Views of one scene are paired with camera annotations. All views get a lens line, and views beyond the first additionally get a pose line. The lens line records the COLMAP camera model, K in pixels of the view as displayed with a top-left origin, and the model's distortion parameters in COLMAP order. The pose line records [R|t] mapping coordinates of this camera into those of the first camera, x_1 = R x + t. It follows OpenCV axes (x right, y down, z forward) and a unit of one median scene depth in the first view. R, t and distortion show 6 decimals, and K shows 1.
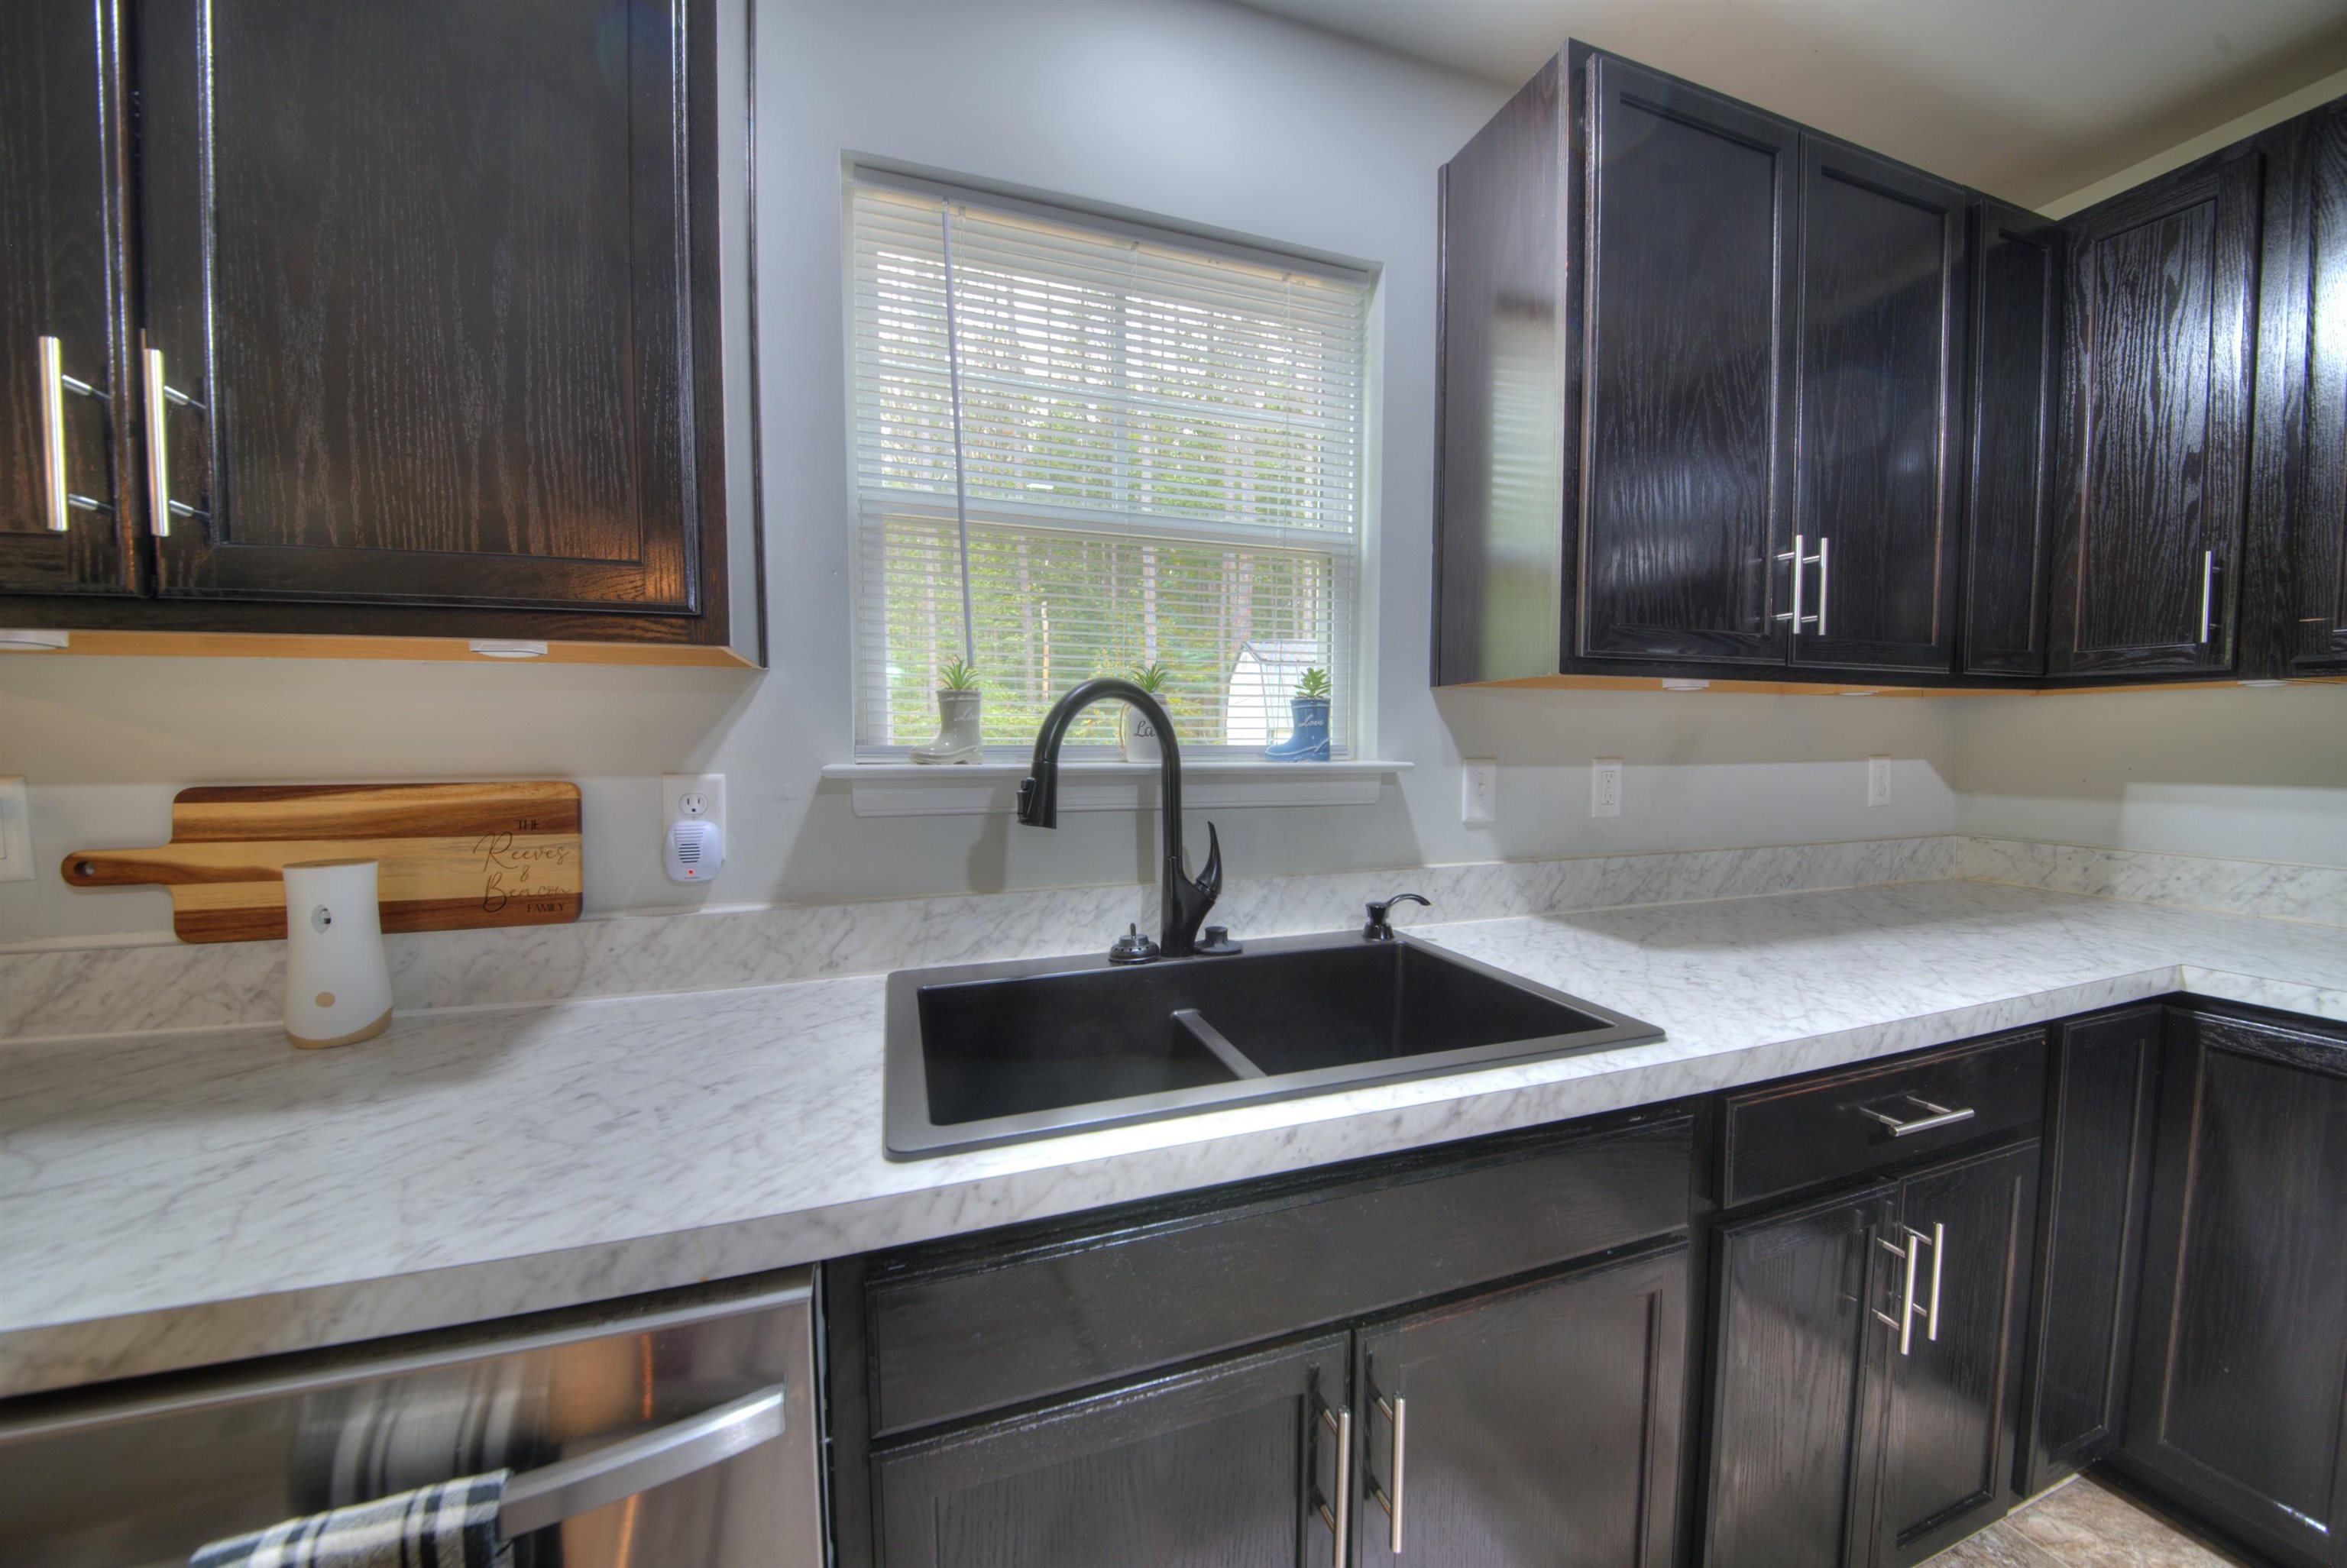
lens RADIAL K [[837.2, 0, 1161.9], [0, 837.2, 787.4], [0, 0, 1]] dist [0.000221, -0.006536]
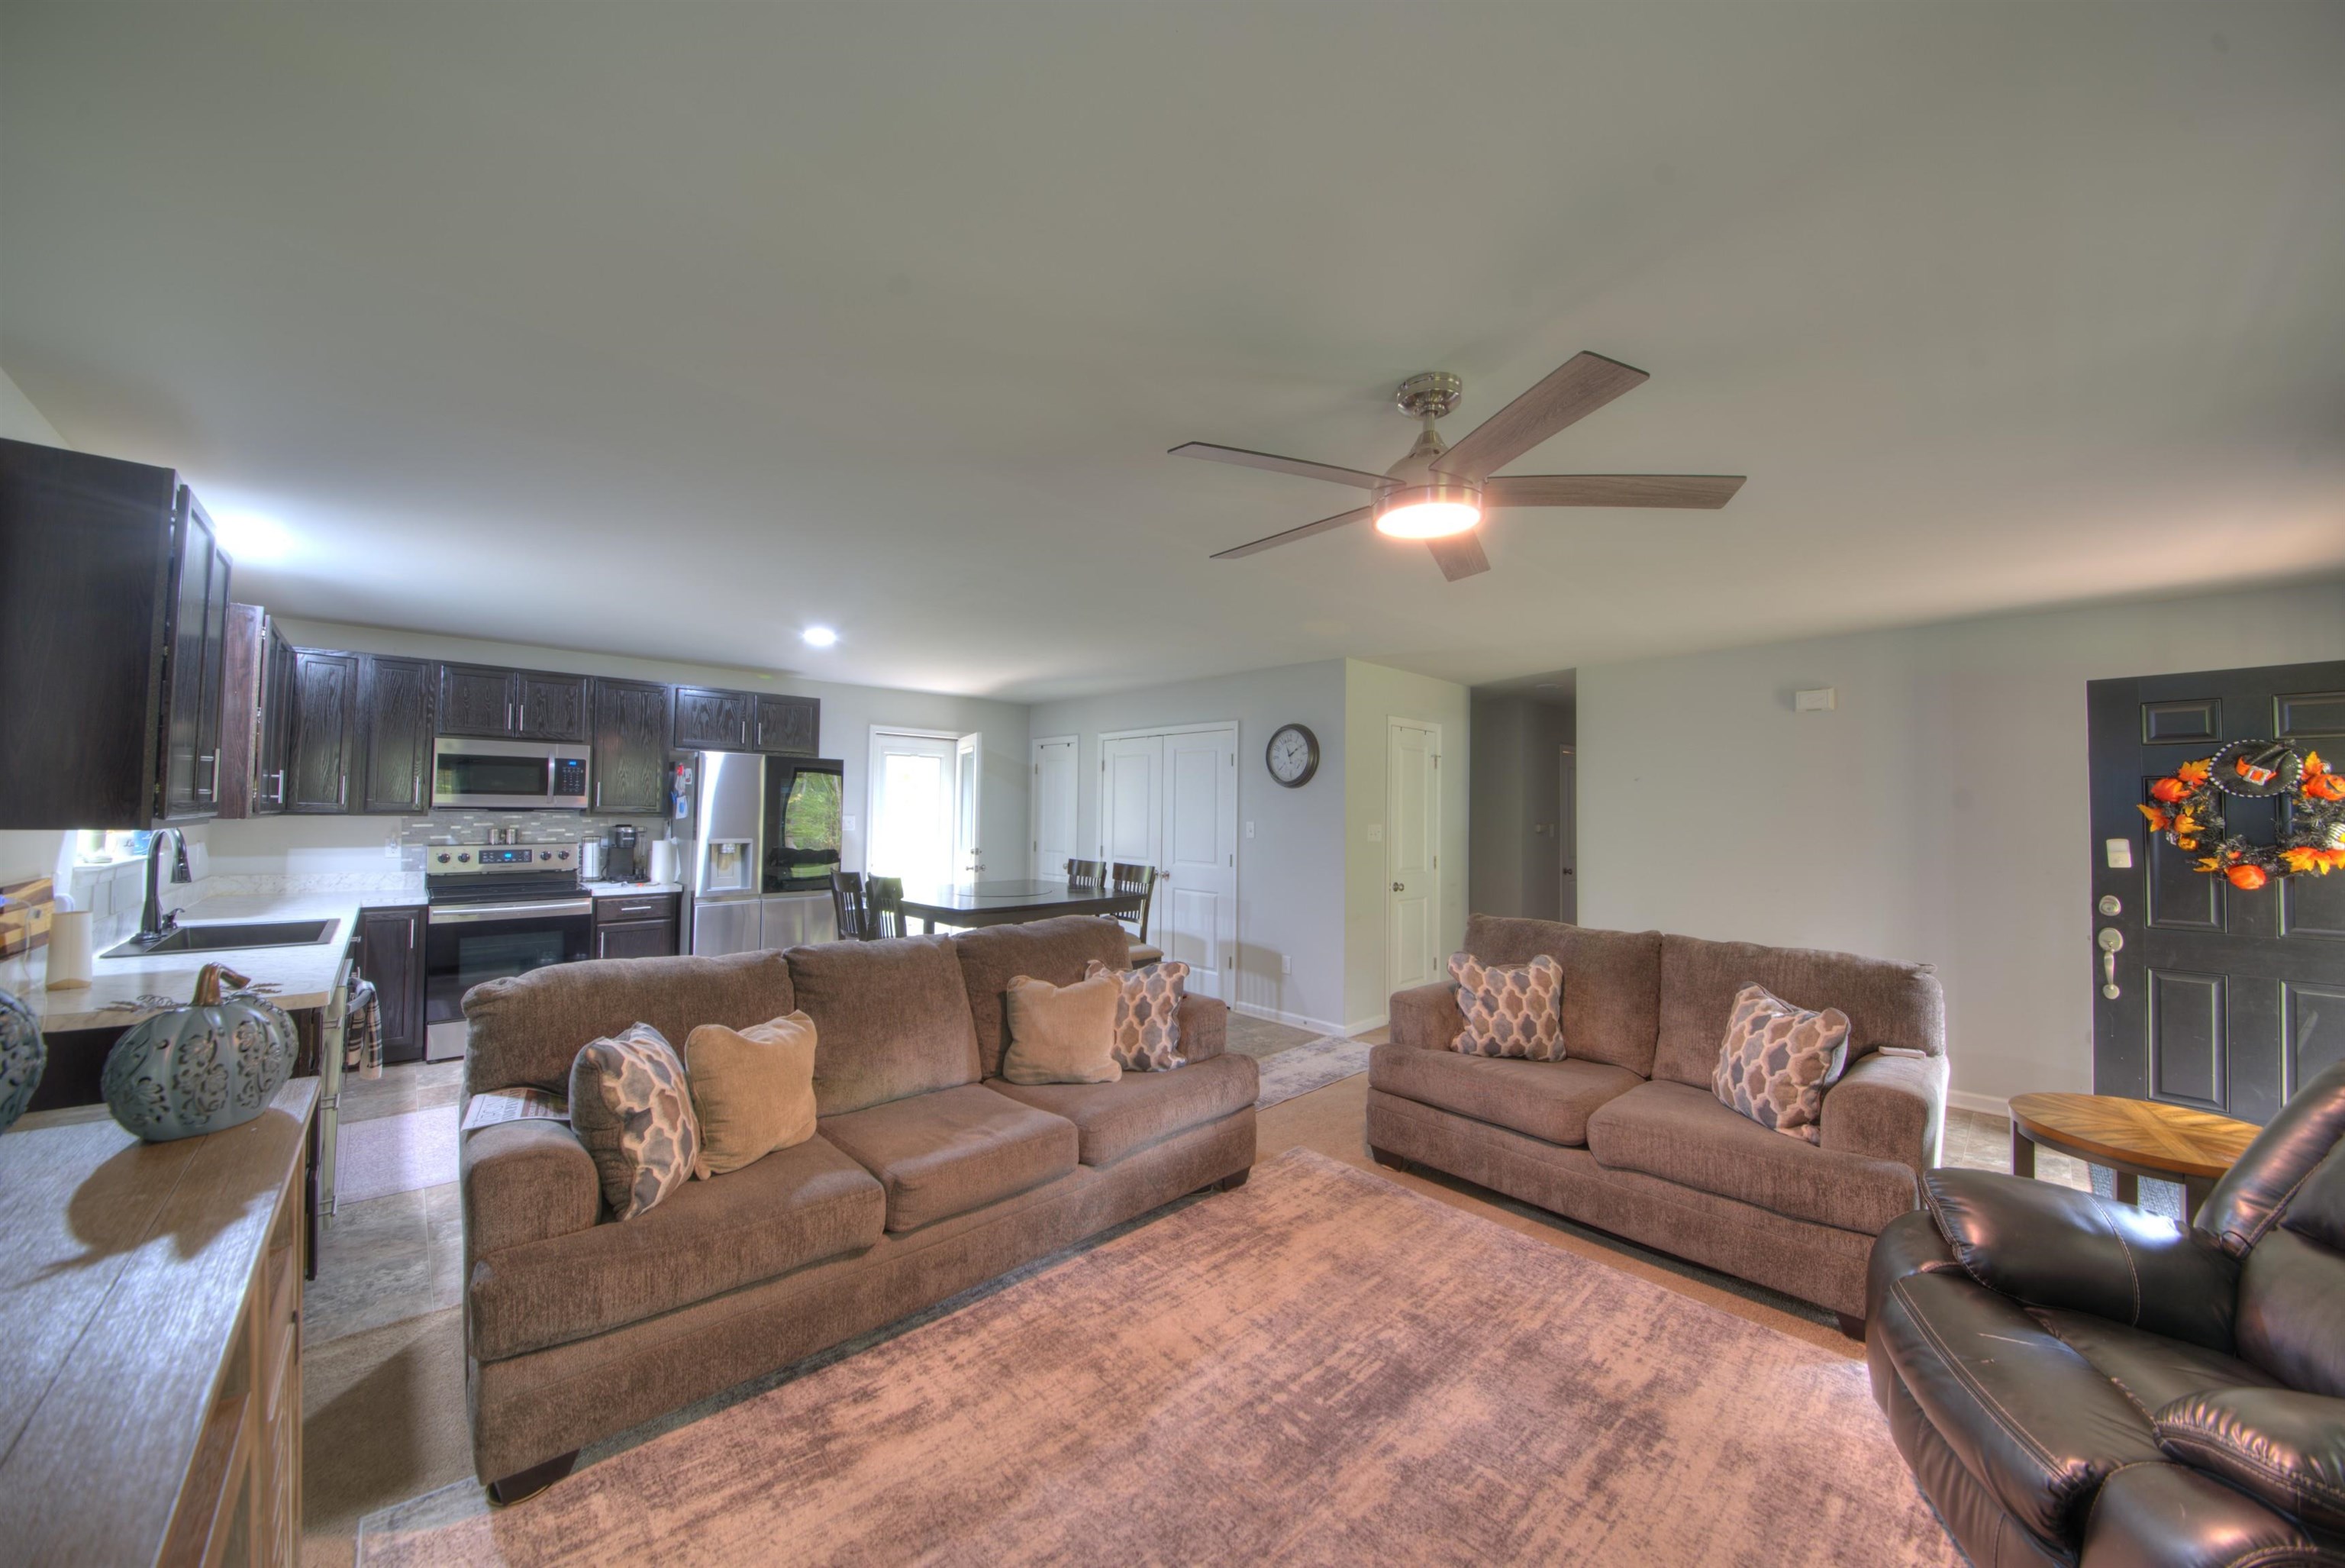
lens RADIAL K [[827.2, 0, 1172.5], [0, 827.2, 784.0], [0, 0, 1]] dist [-0.020429, -0.000003]
pose [[-0.416872, 0.029020, 0.908502, -3.216366], [0.036778, 0.999210, -0.015041, -0.093623], [-0.908221, 0.027143, -0.417610, -0.685104]]
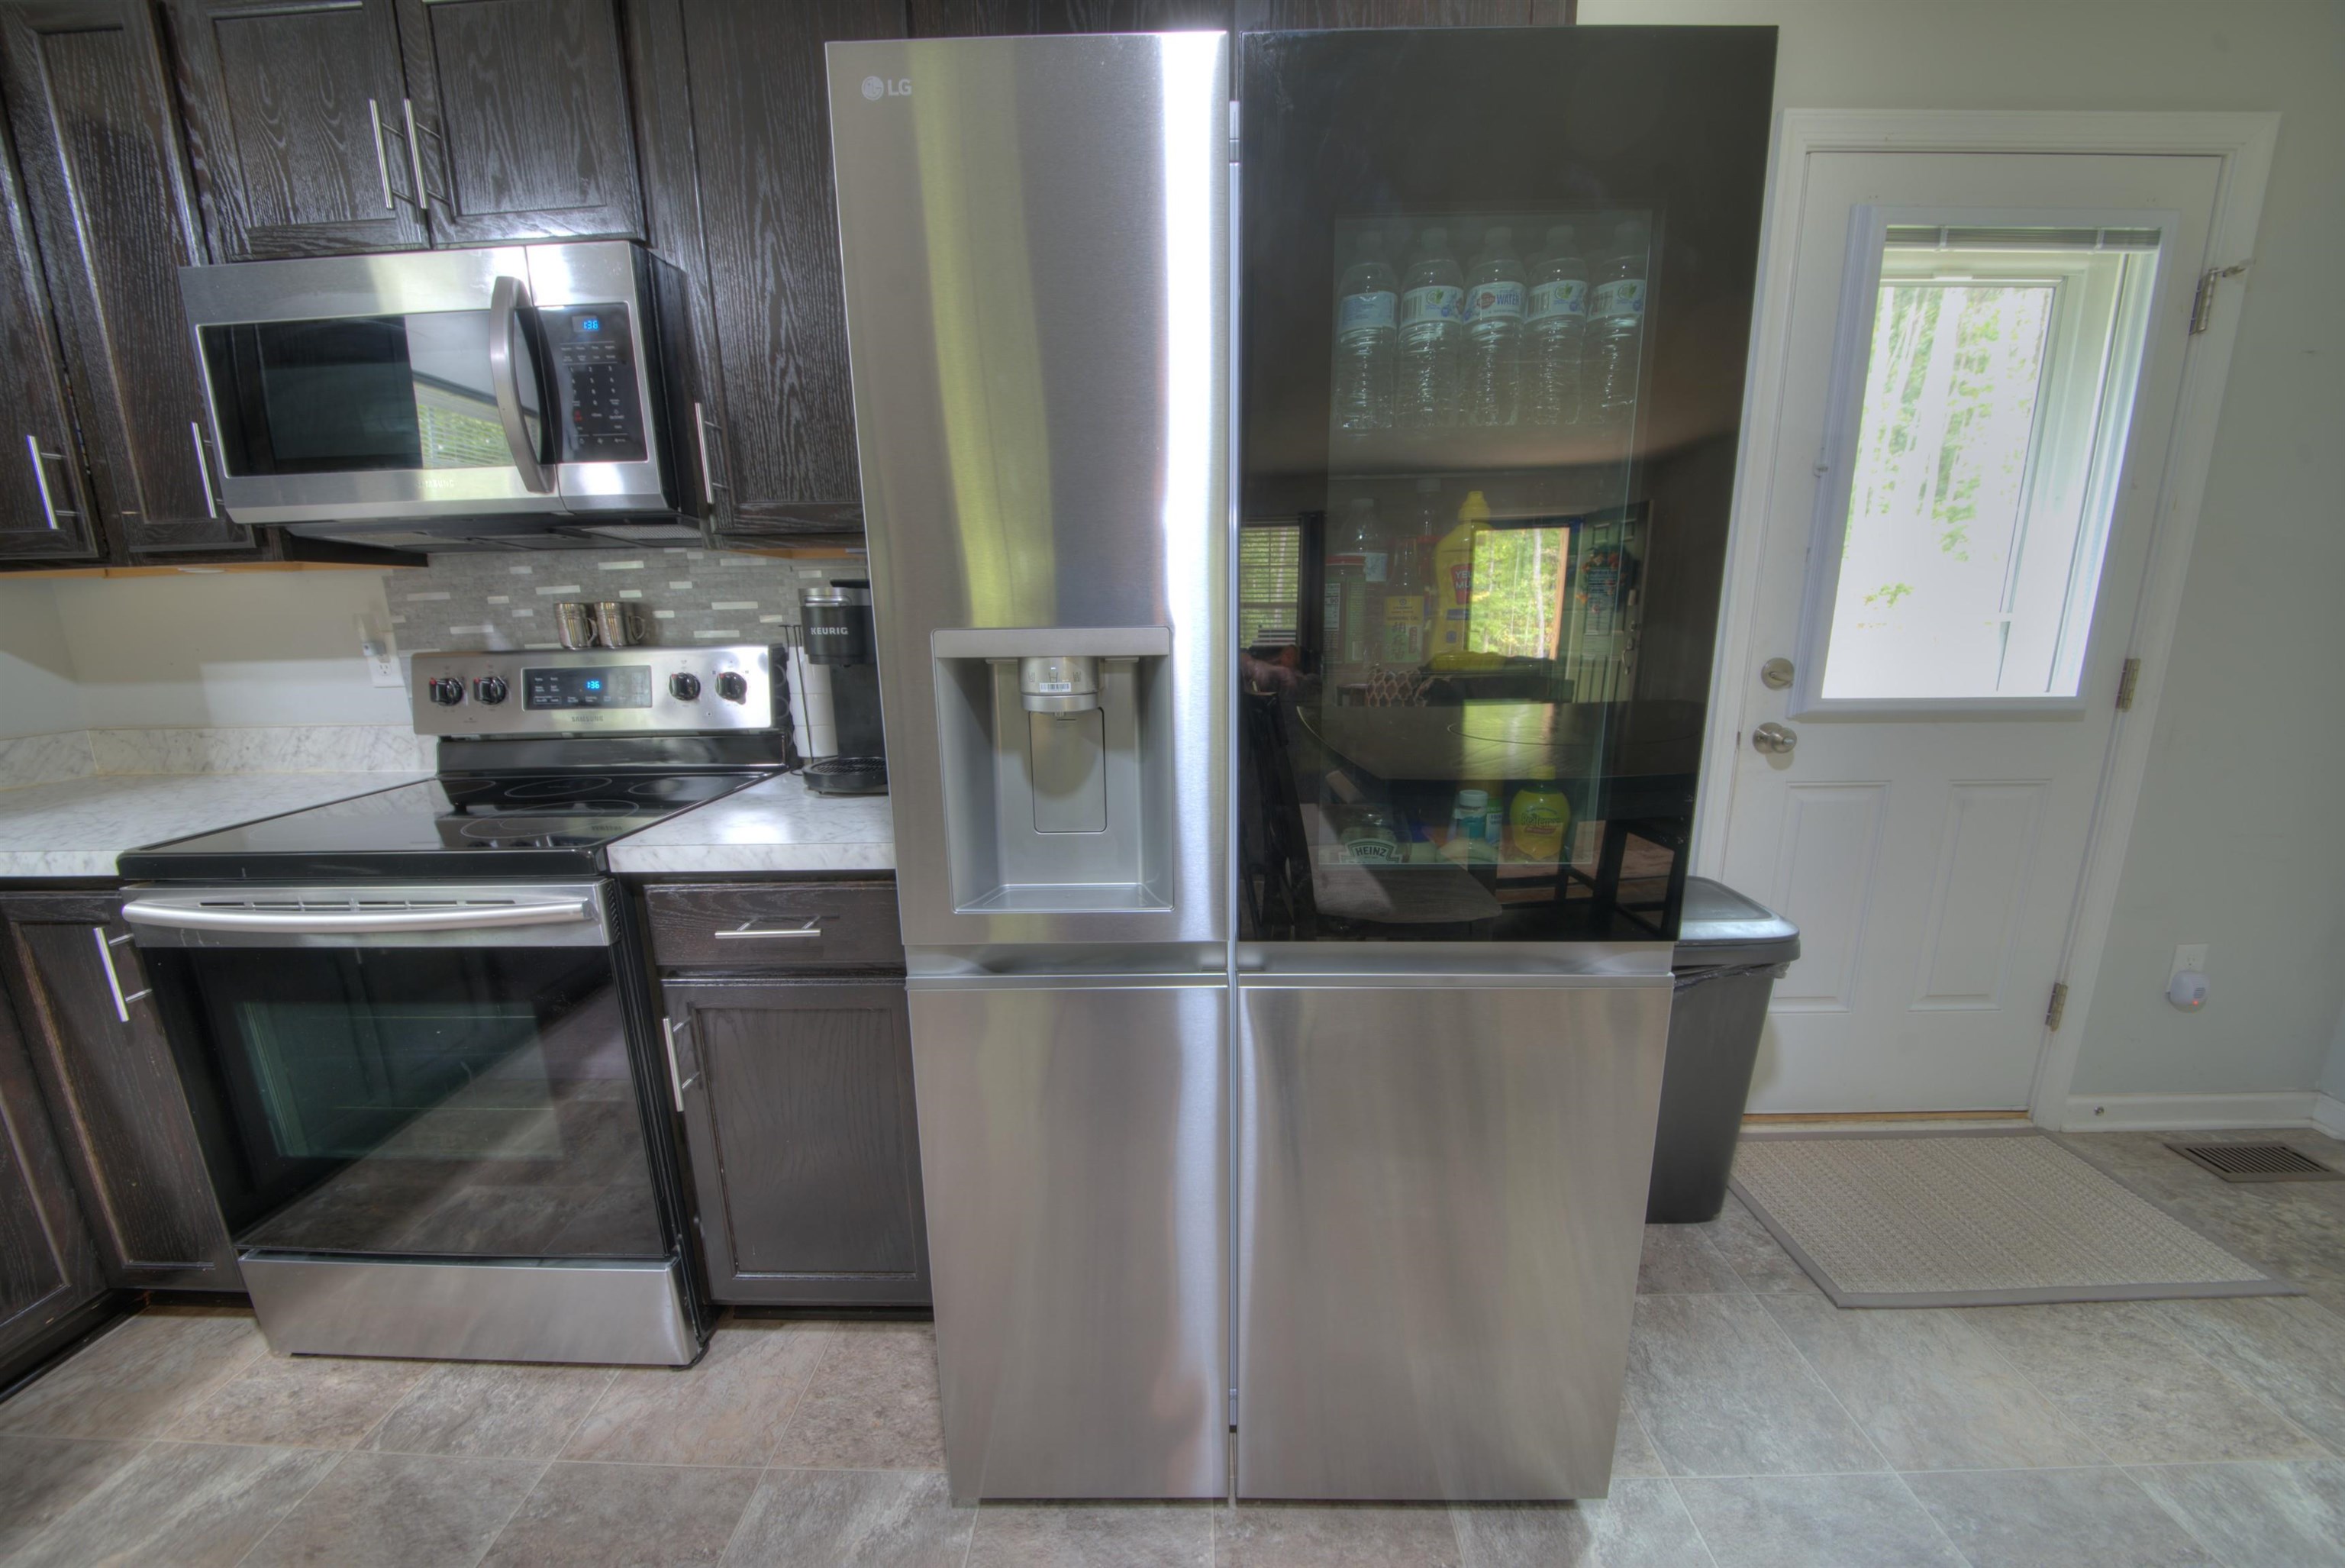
lens RADIAL K [[840.1, 0, 1179.1], [0, 840.1, 788.7], [0, 0, 1]] dist [-0.012190, -0.004325]
pose [[0.351931, -0.202460, 0.913868, 0.831669], [0.064534, 0.979253, 0.192093, 0.041630], [-0.933799, -0.008628, 0.357695, -0.728971]]
